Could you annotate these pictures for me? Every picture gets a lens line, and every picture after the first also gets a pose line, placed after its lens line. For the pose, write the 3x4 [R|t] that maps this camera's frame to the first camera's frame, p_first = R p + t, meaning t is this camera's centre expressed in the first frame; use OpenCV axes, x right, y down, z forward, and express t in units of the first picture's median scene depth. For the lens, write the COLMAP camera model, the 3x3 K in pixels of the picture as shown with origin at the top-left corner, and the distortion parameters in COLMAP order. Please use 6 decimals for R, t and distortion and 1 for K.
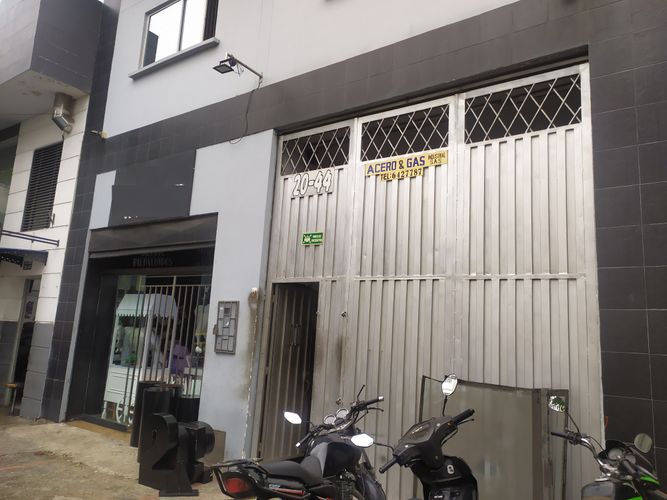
lens RADIAL K [[539.3, 0, 333.5], [0, 539.3, 250.0], [0, 0, 1]] dist [0.006204, 0.002542]
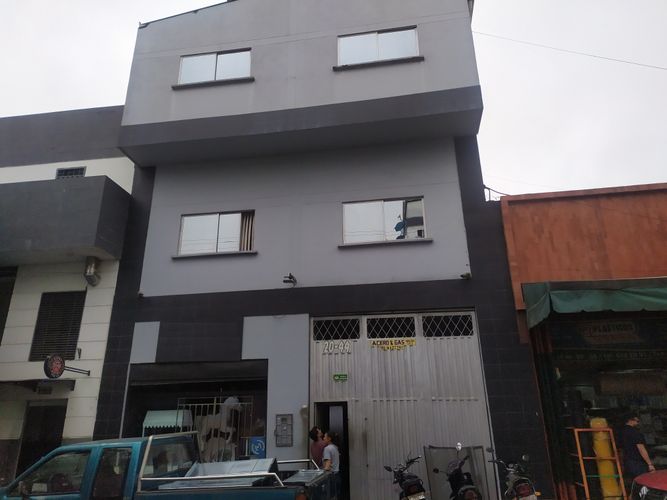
lens RADIAL K [[515.0, 0, 328.9], [0, 515.0, 248.1], [0, 0, 1]] dist [0.067006, -0.096235]
pose [[0.888469, 0.085466, 0.450909, -0.927982], [-0.008421, 0.985378, -0.170176, -0.158706], [-0.458860, 0.147399, 0.876197, -0.642020]]
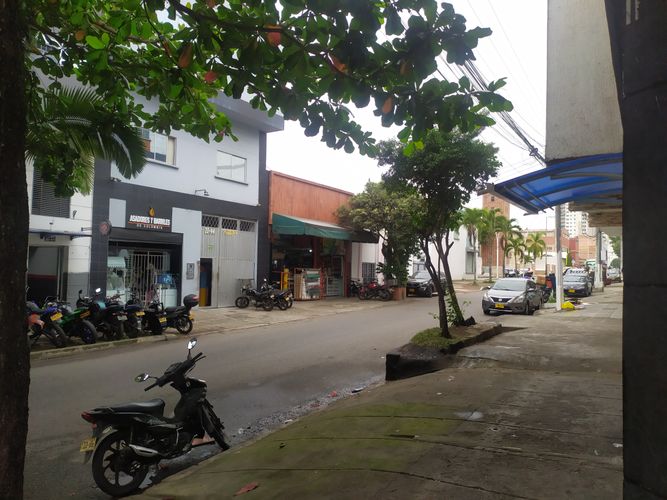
lens RADIAL K [[539.3, 0, 333.5], [0, 539.3, 250.0], [0, 0, 1]] dist [0.006204, 0.002542]
pose [[-0.118591, -0.029318, 0.992510, -3.799981], [-0.185982, 0.982530, 0.006801, -0.177338], [-0.975370, -0.183783, -0.121972, 0.615045]]
